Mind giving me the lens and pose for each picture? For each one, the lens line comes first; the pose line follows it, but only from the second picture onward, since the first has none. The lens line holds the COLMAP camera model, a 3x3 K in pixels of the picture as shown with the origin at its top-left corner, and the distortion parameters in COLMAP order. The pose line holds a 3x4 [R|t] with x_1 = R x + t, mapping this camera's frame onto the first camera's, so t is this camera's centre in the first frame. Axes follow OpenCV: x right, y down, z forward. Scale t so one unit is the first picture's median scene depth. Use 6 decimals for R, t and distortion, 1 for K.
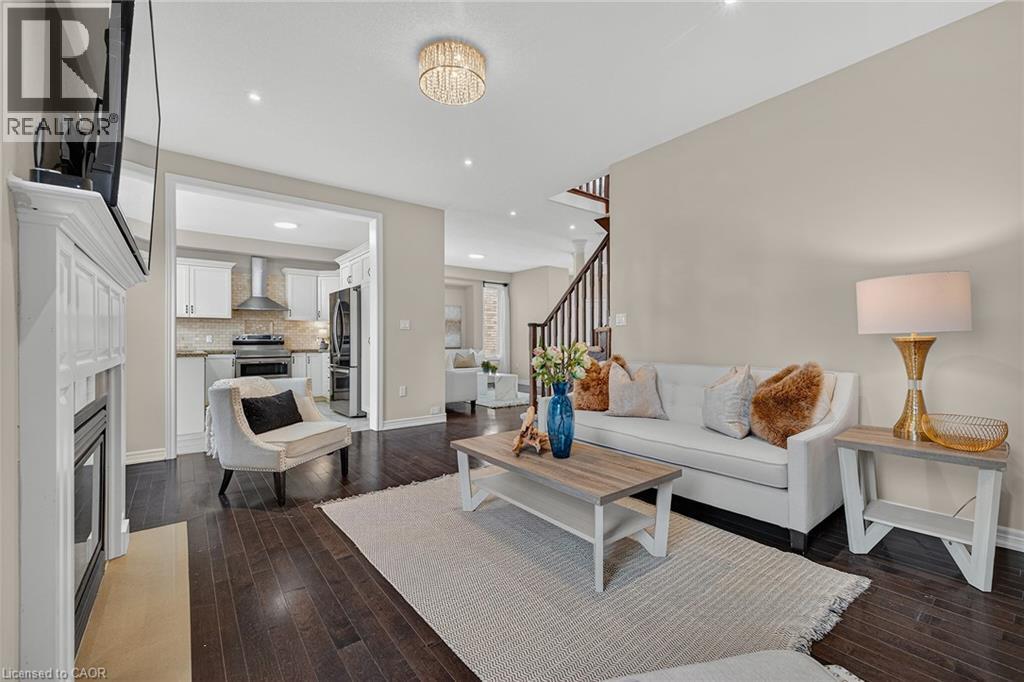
lens RADIAL K [[428.2, 0, 513.2], [0, 428.2, 340.2], [0, 0, 1]] dist [0.006373, -0.000346]
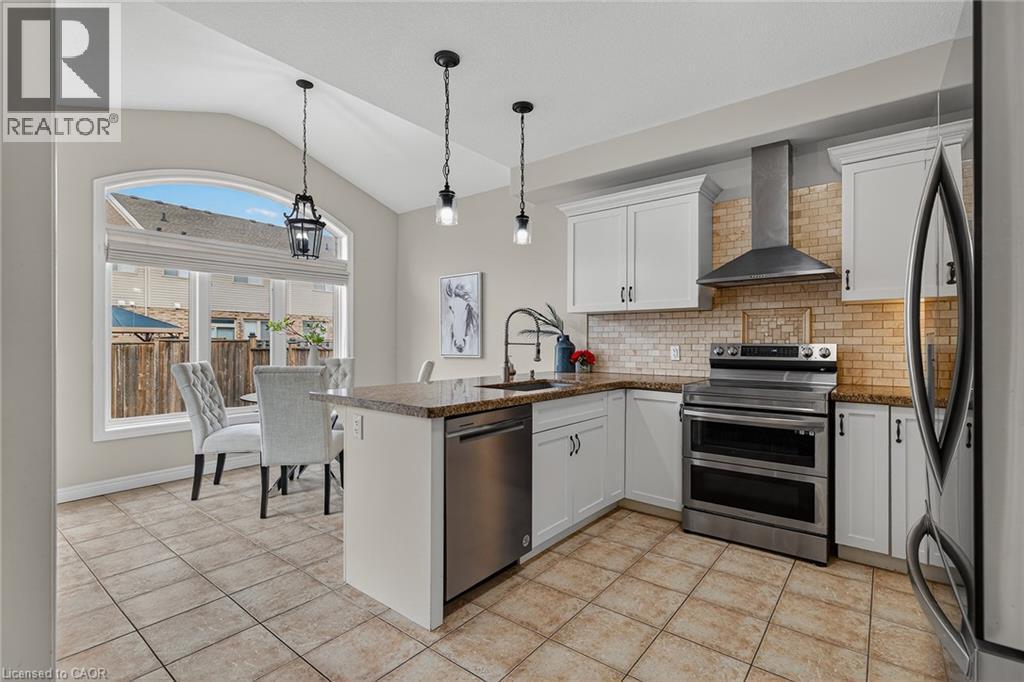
lens RADIAL K [[471.9, 0, 513.4], [0, 471.9, 342.5], [0, 0, 1]] dist [-0.000354, -0.000045]
pose [[0.233492, -0.000187, -0.972359, -0.265877], [-0.000564, 1.000000, -0.000327, -0.016598], [0.972359, 0.000625, 0.233492, 0.788696]]
